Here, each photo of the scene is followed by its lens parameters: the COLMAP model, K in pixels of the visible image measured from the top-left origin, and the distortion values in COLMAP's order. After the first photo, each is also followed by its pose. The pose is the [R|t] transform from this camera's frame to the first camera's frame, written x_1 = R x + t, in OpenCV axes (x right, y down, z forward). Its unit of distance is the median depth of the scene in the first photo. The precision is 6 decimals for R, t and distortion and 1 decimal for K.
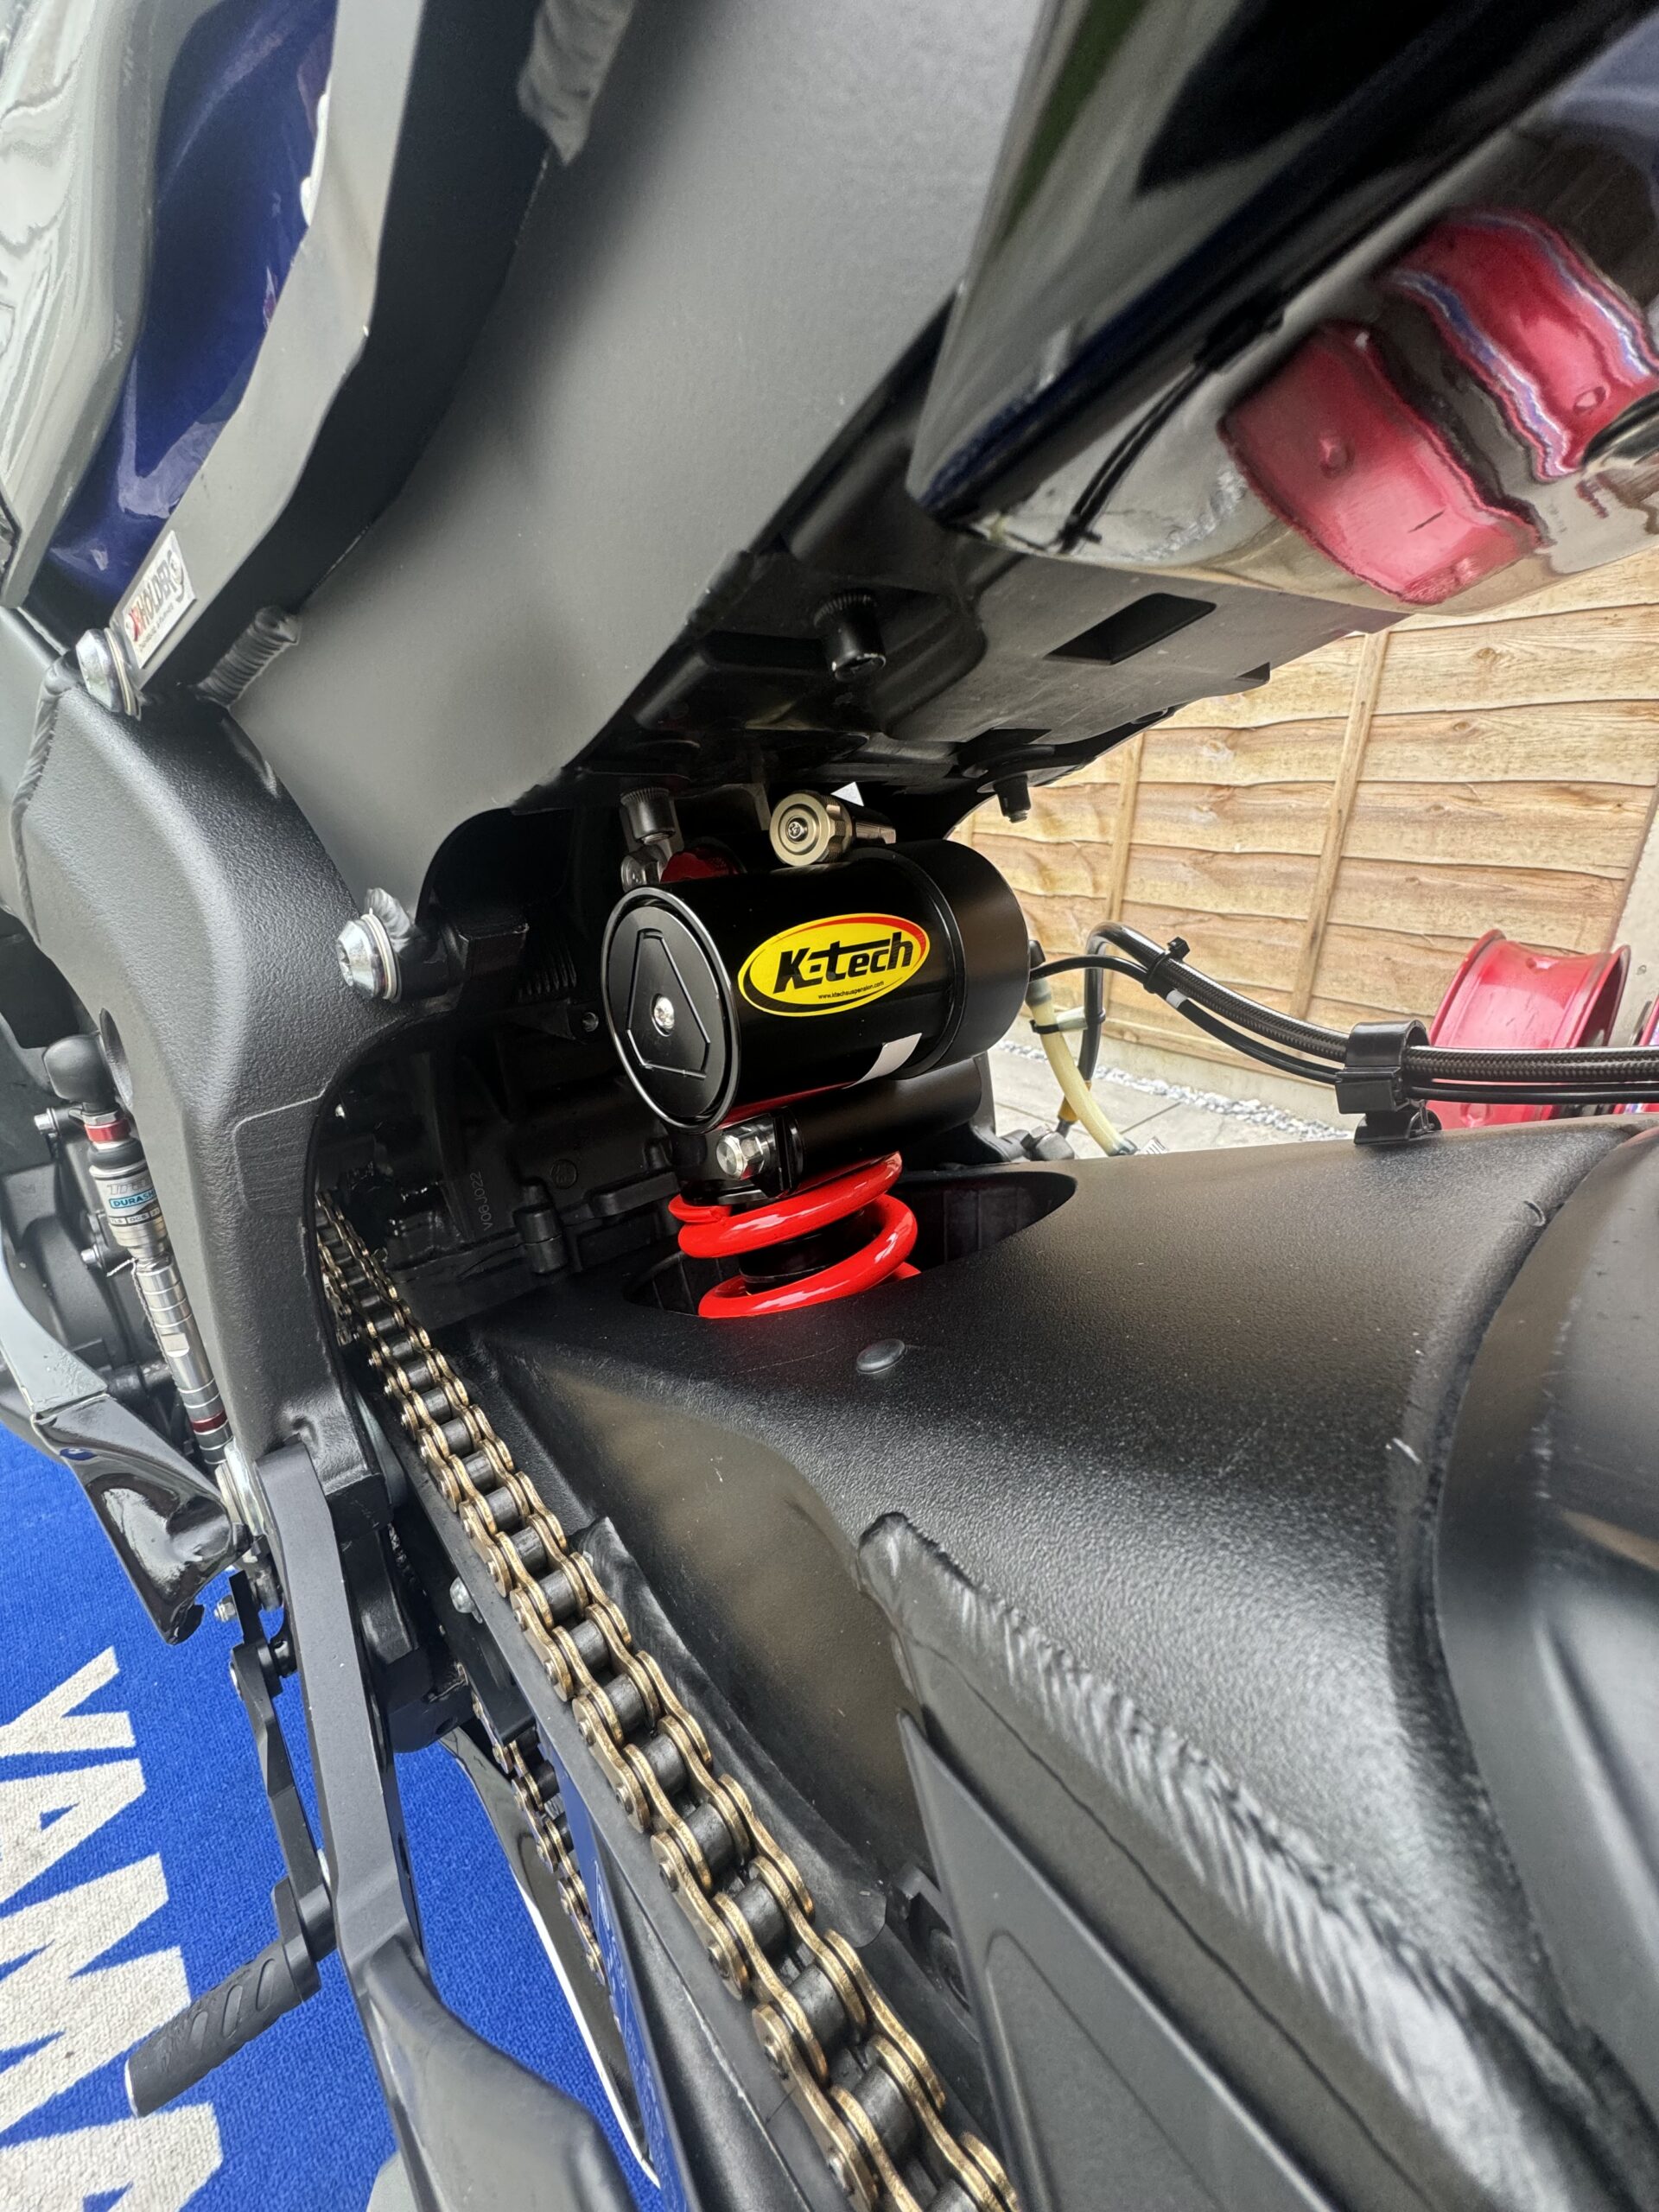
lens RADIAL K [[876.3, 0, 835.1], [0, 876.3, 1103.8], [0, 0, 1]] dist [-0.002710, -0.000300]
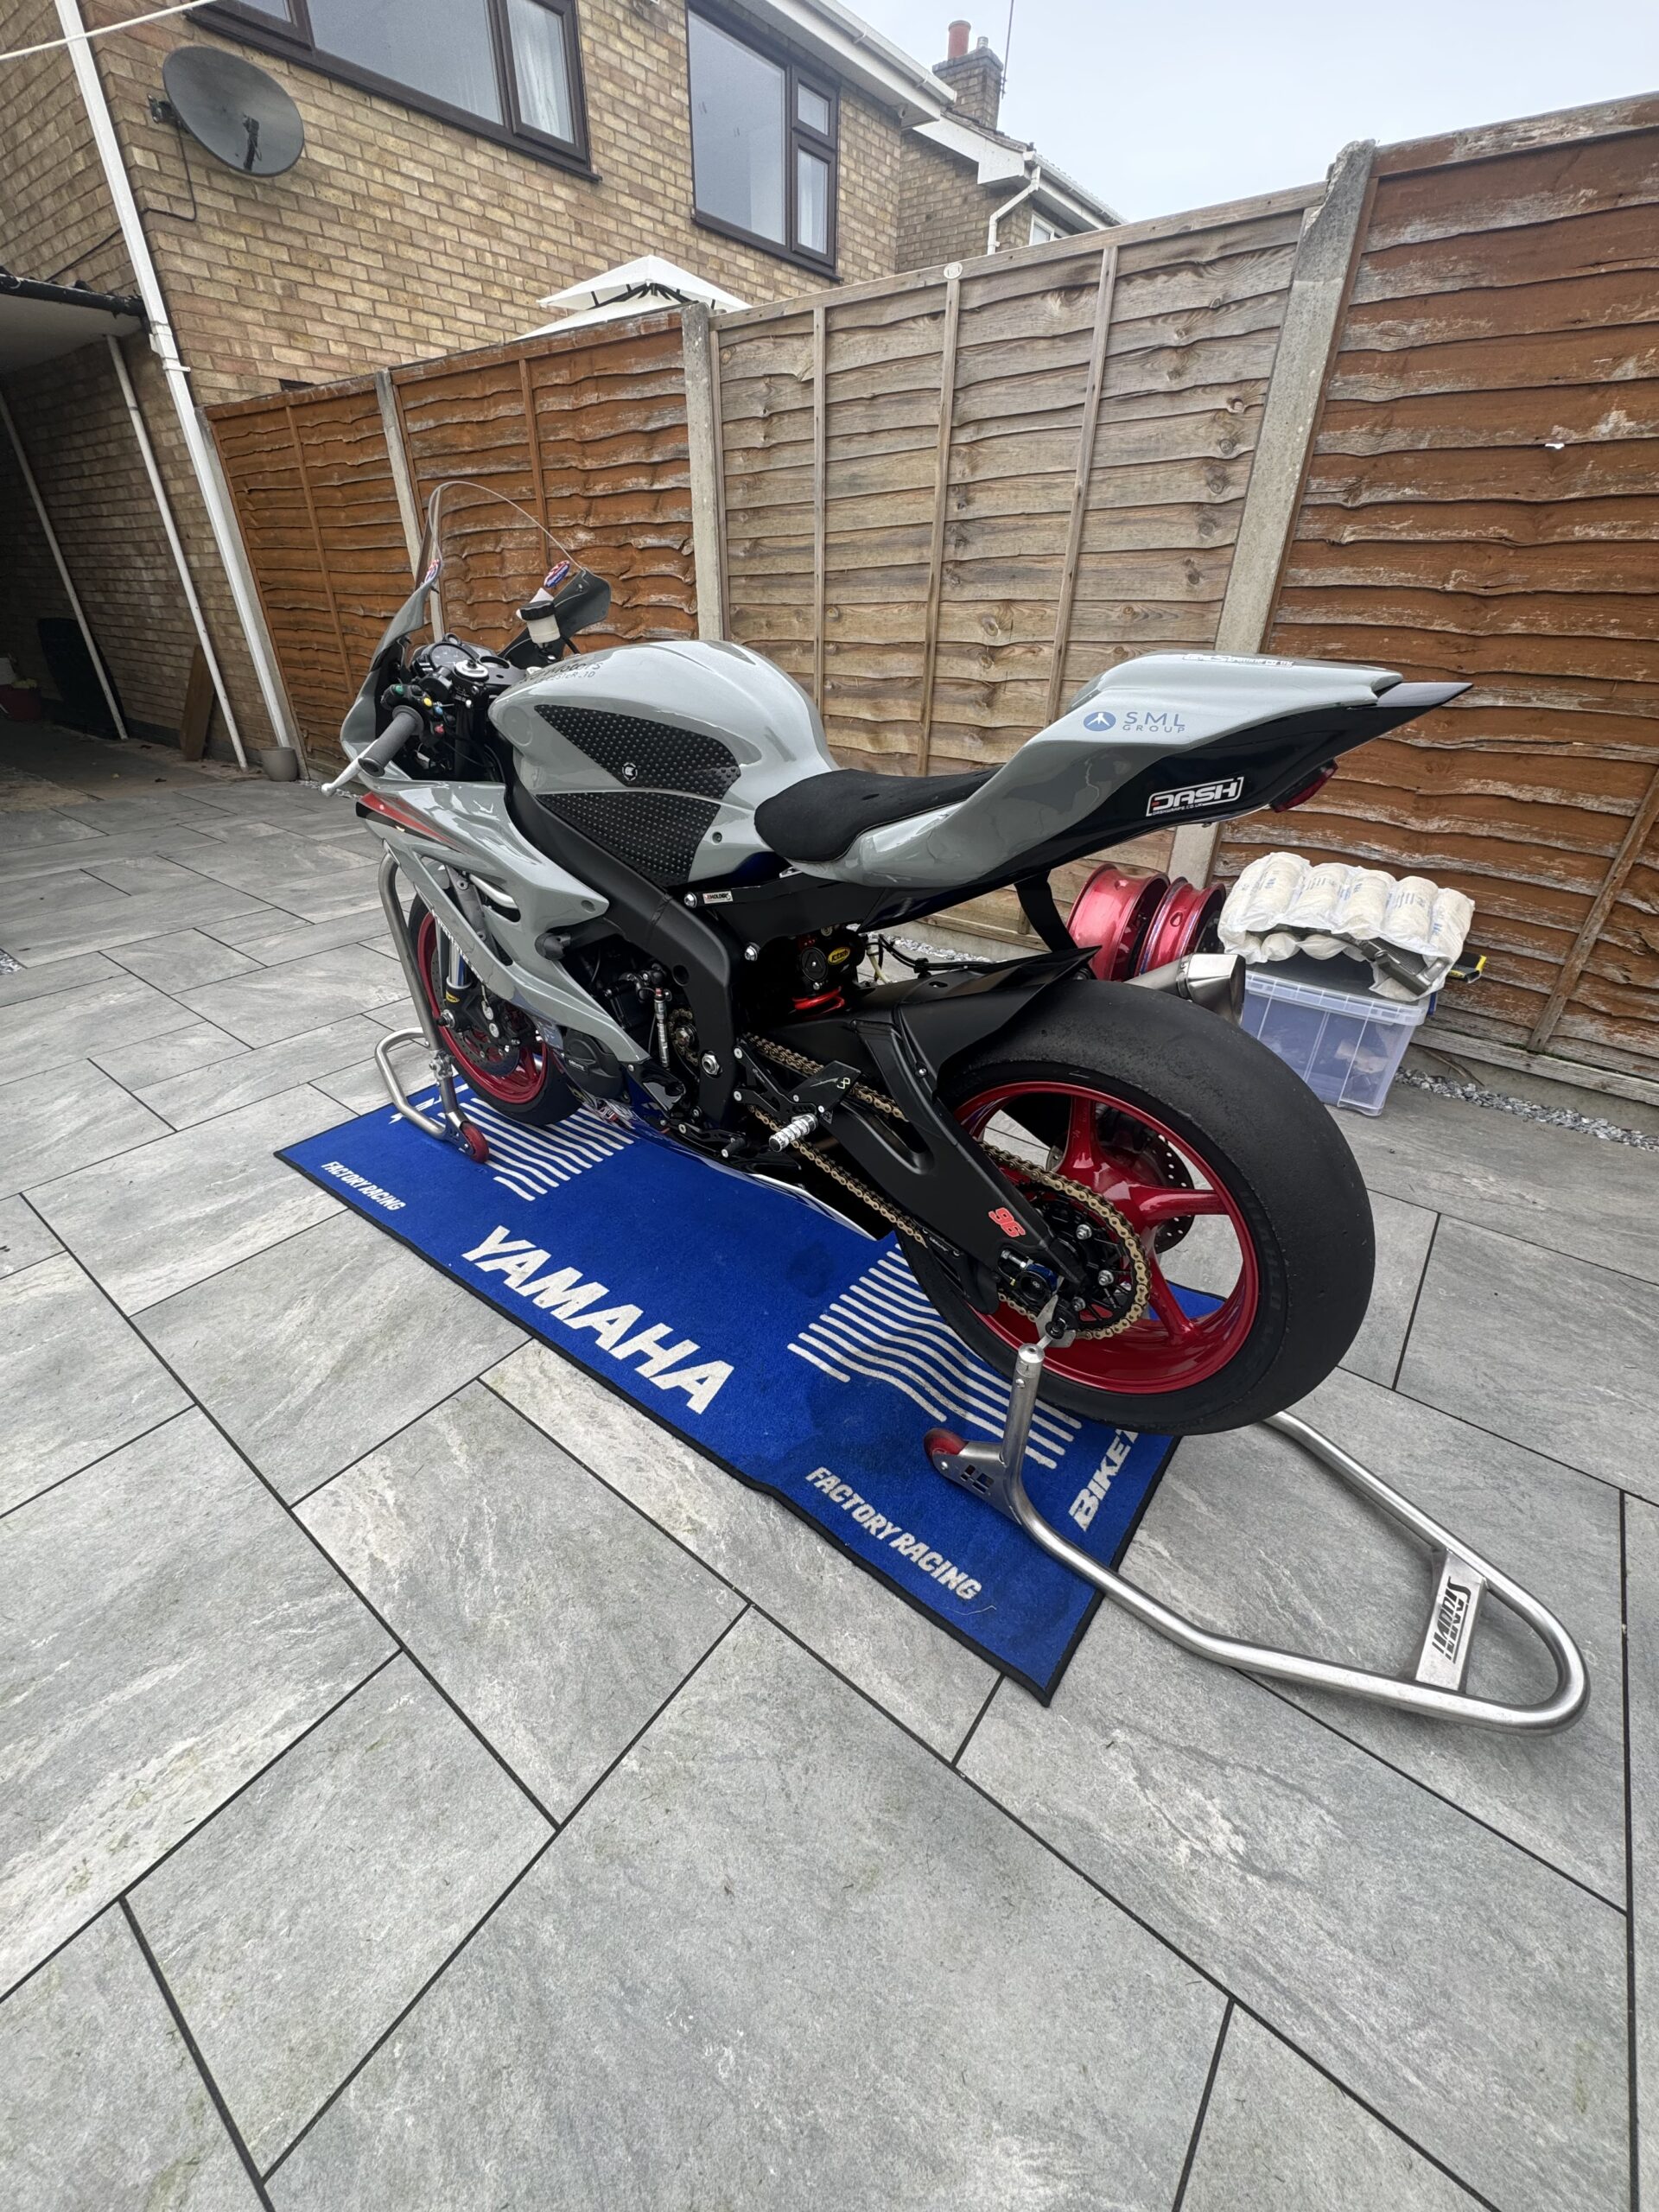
lens RADIAL K [[876.3, 0, 829.8], [0, 876.3, 1107.0], [0, 0, 1]] dist [-0.002710, -0.000300]
pose [[0.983288, -0.079359, 0.163848, -0.397638], [0.053872, 0.986520, 0.154521, -0.017285], [-0.173902, -0.143112, 0.974309, -1.809355]]
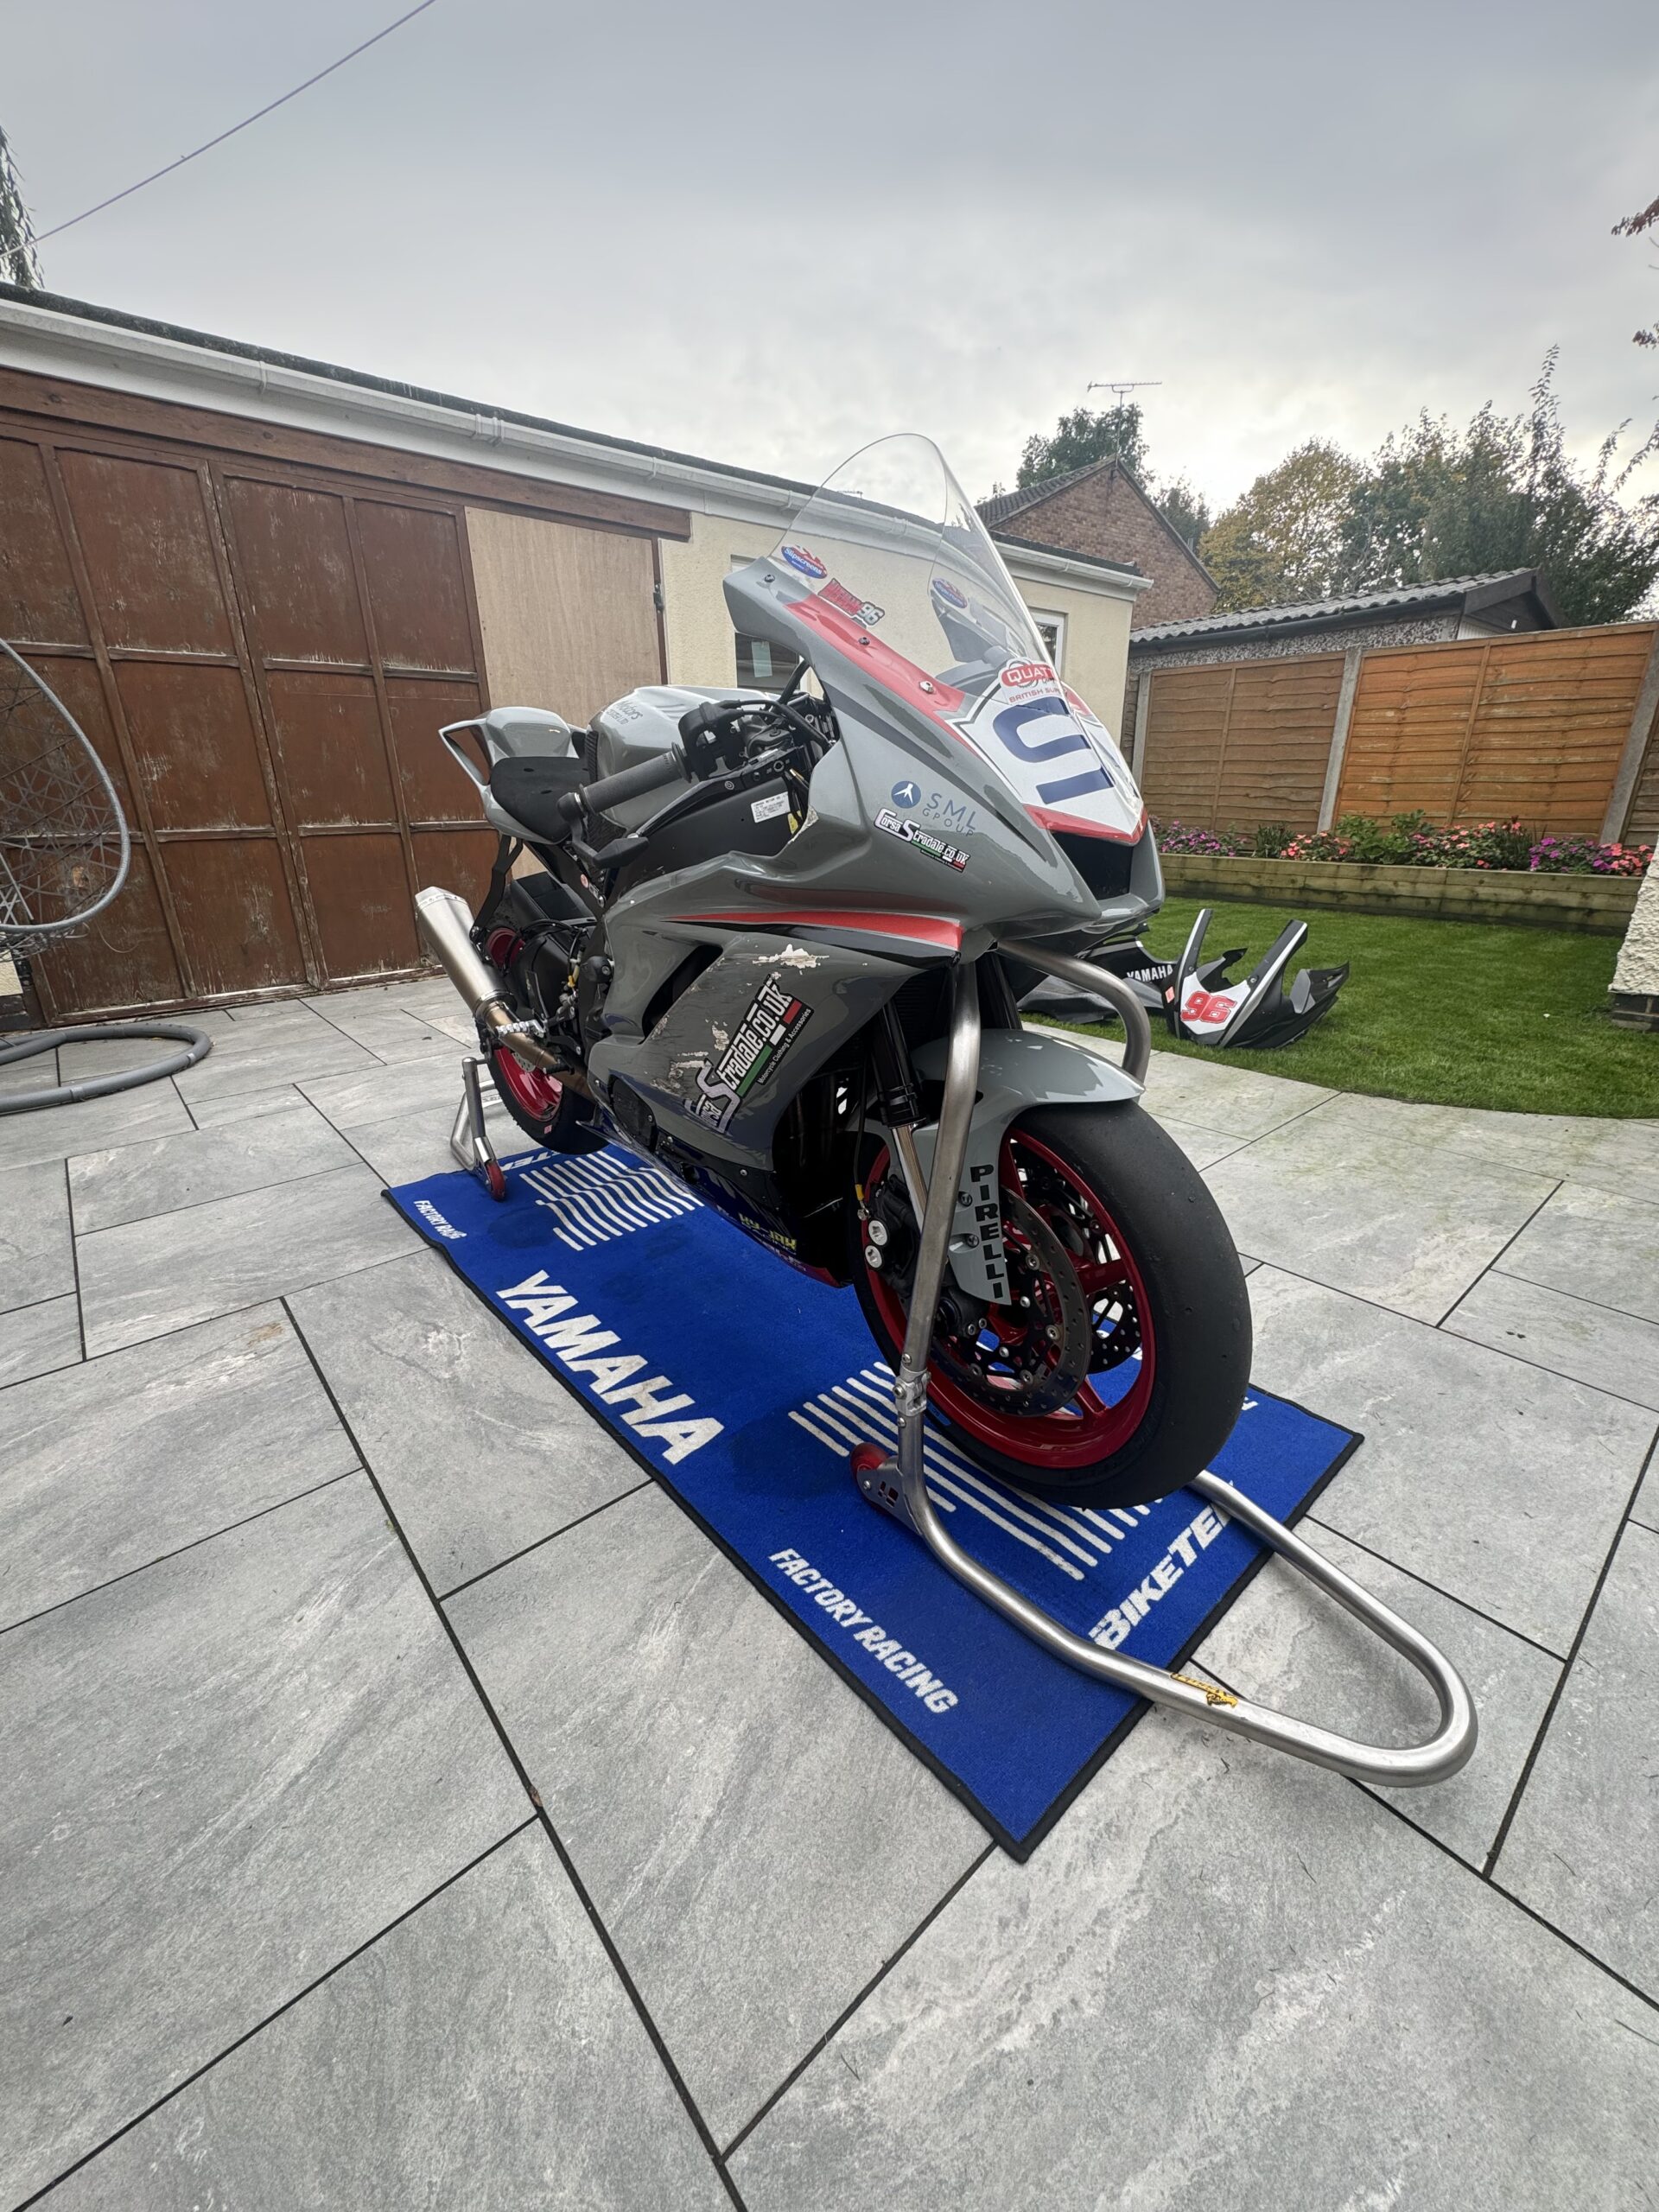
lens RADIAL K [[876.3, 0, 829.6], [0, 876.3, 1101.9], [0, 0, 1]] dist [-0.002710, -0.000300]
pose [[0.999255, -0.005260, -0.038223, 0.049924], [0.003411, 0.998828, -0.048277, 0.359803], [0.038432, 0.048111, 0.998102, -1.715022]]
